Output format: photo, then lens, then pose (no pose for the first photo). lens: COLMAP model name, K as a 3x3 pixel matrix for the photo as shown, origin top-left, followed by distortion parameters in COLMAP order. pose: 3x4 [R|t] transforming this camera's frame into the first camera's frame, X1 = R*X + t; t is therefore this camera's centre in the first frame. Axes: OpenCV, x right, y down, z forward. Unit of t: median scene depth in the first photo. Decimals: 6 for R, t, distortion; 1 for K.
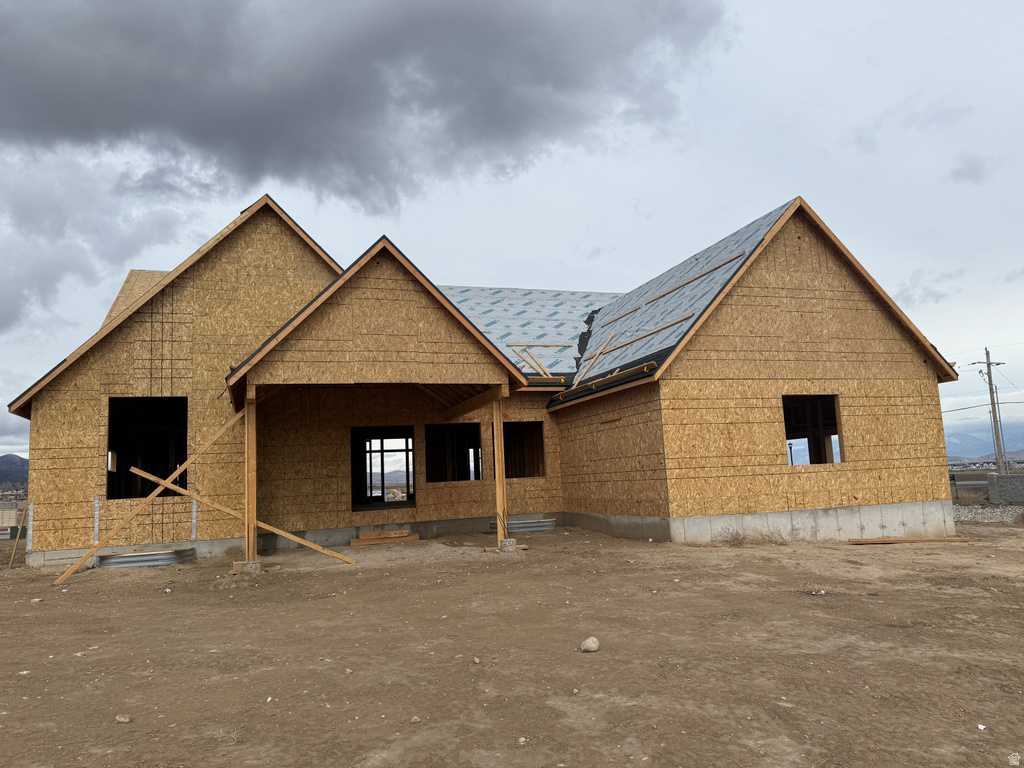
lens RADIAL K [[705.2, 0, 512.0], [0, 705.2, 384.0], [0, 0, 1]] dist [-0.001916, -0.001848]
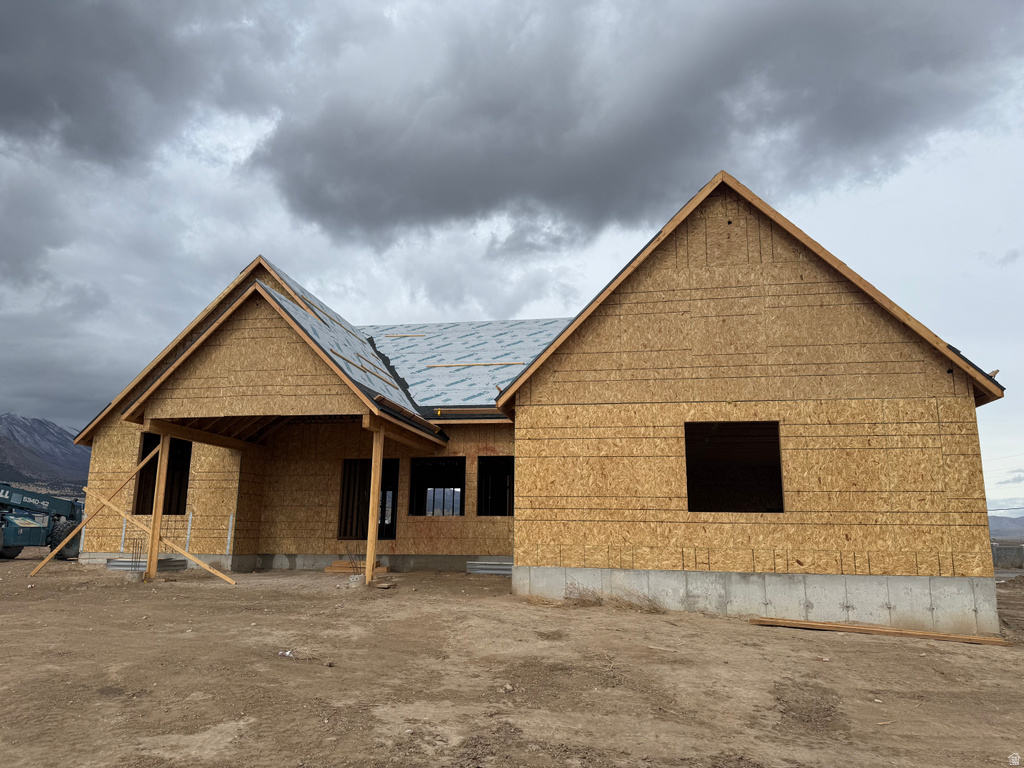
lens RADIAL K [[726.0, 0, 511.4], [0, 726.0, 377.0], [0, 0, 1]] dist [0.038439, -0.059543]
pose [[0.872136, -0.044513, -0.487234, 0.607832], [0.012730, 0.997580, -0.068352, 0.018227], [0.489097, 0.053410, 0.870592, 0.187389]]
